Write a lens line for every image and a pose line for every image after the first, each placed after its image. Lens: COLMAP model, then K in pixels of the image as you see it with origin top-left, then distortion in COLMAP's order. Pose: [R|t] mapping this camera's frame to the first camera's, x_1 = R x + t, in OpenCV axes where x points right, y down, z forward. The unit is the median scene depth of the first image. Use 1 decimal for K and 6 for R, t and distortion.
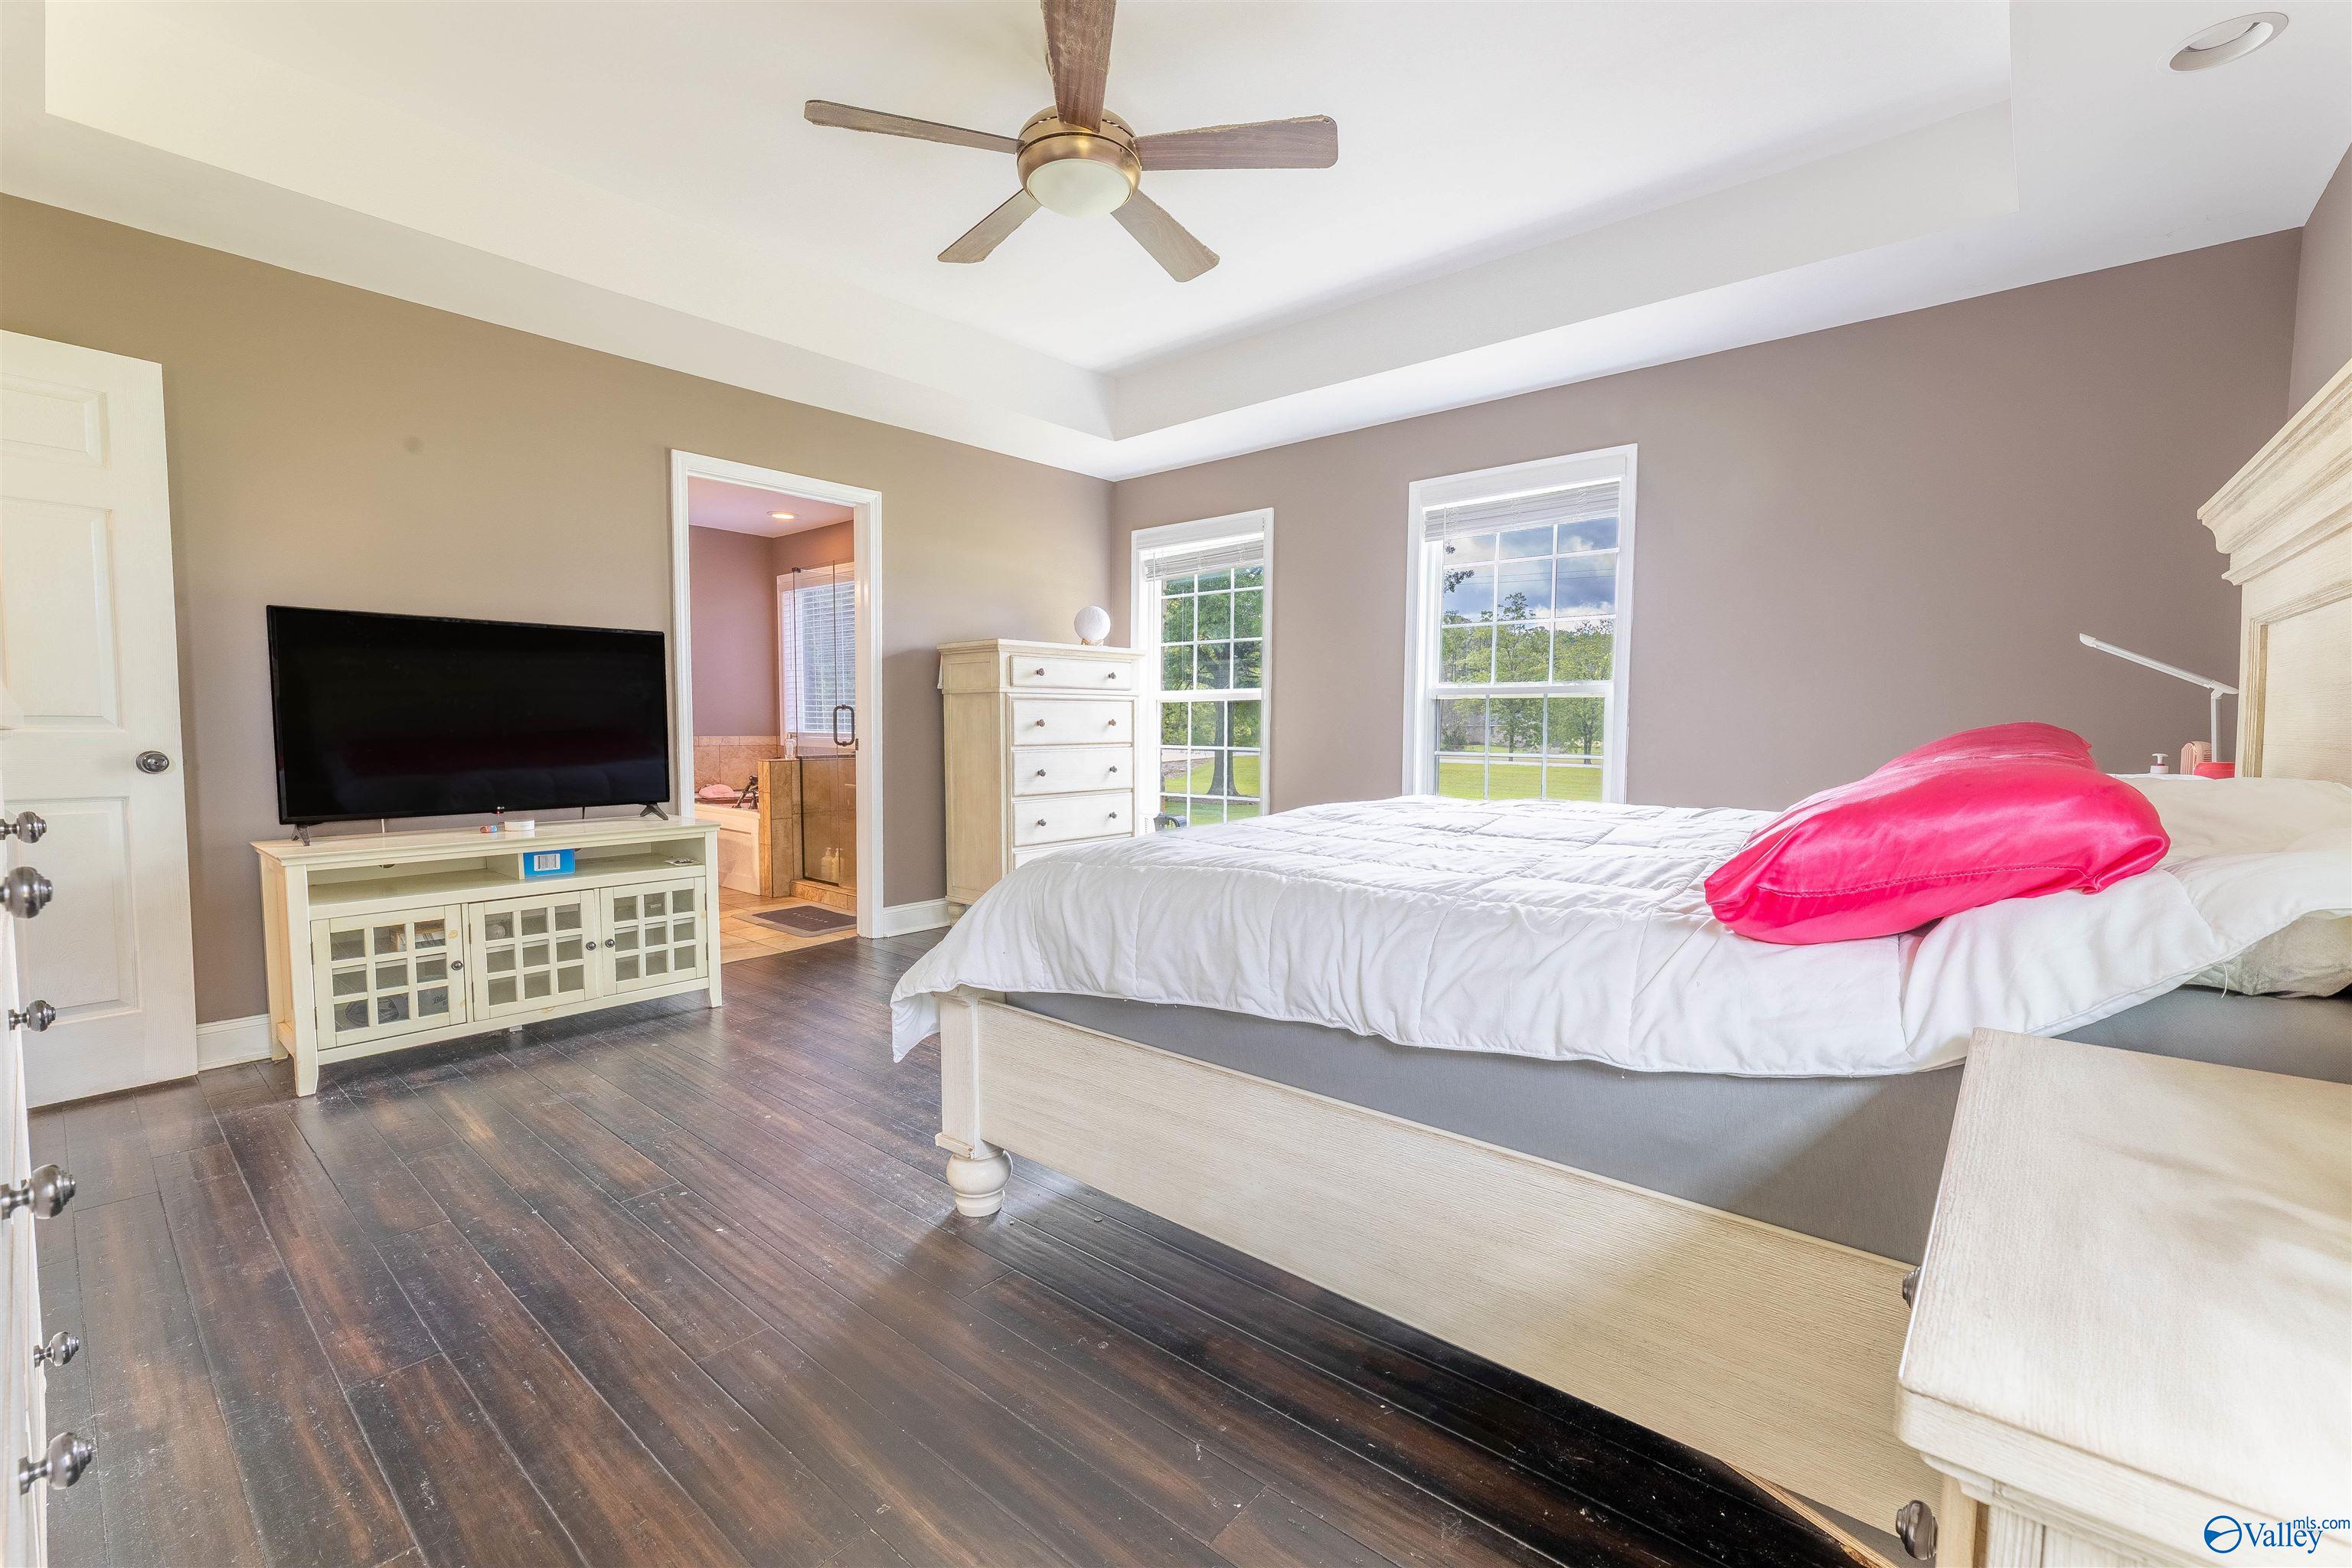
lens RADIAL K [[939.1, 0, 1176.0], [0, 939.1, 784.0], [0, 0, 1]] dist [0.001530, -0.000462]
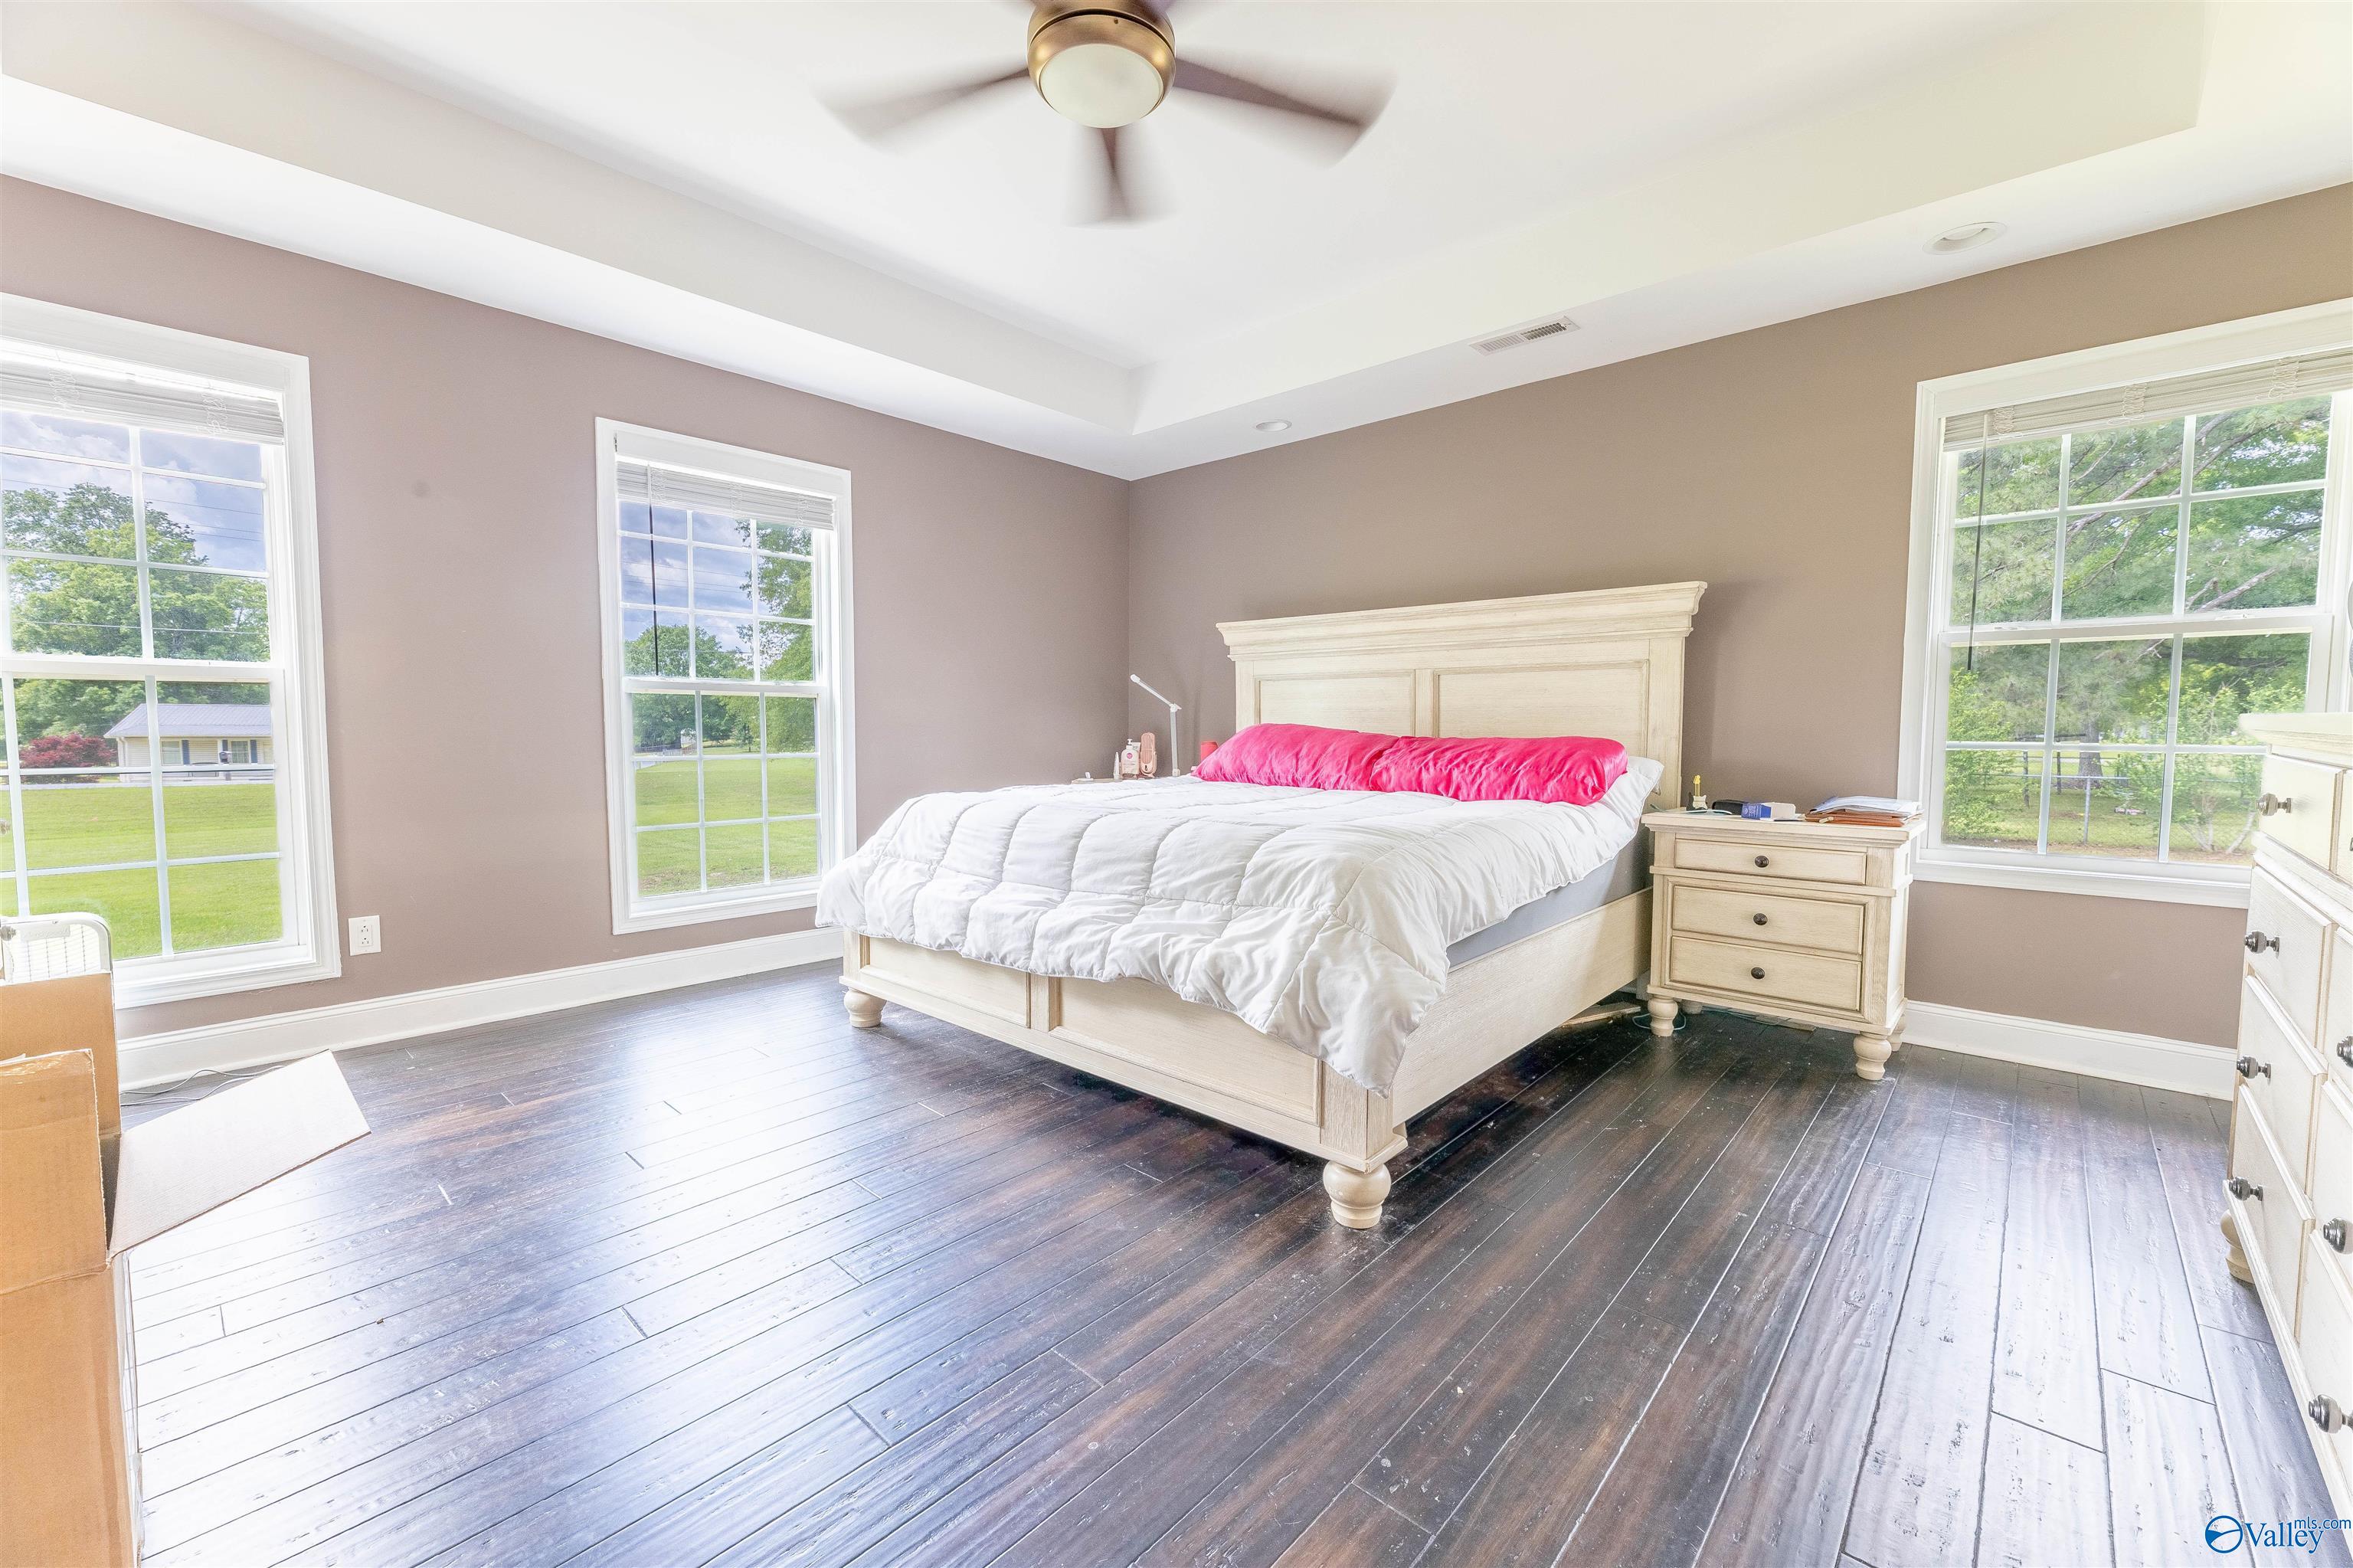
lens RADIAL K [[939.5, 0, 1176.5], [0, 939.5, 784.0], [0, 0, 1]] dist [0.001530, -0.000462]
pose [[0.075468, -0.062627, 0.995180, -0.586504], [0.063038, 0.996329, 0.057919, -0.035835], [-0.995154, 0.058363, 0.079138, 0.543753]]
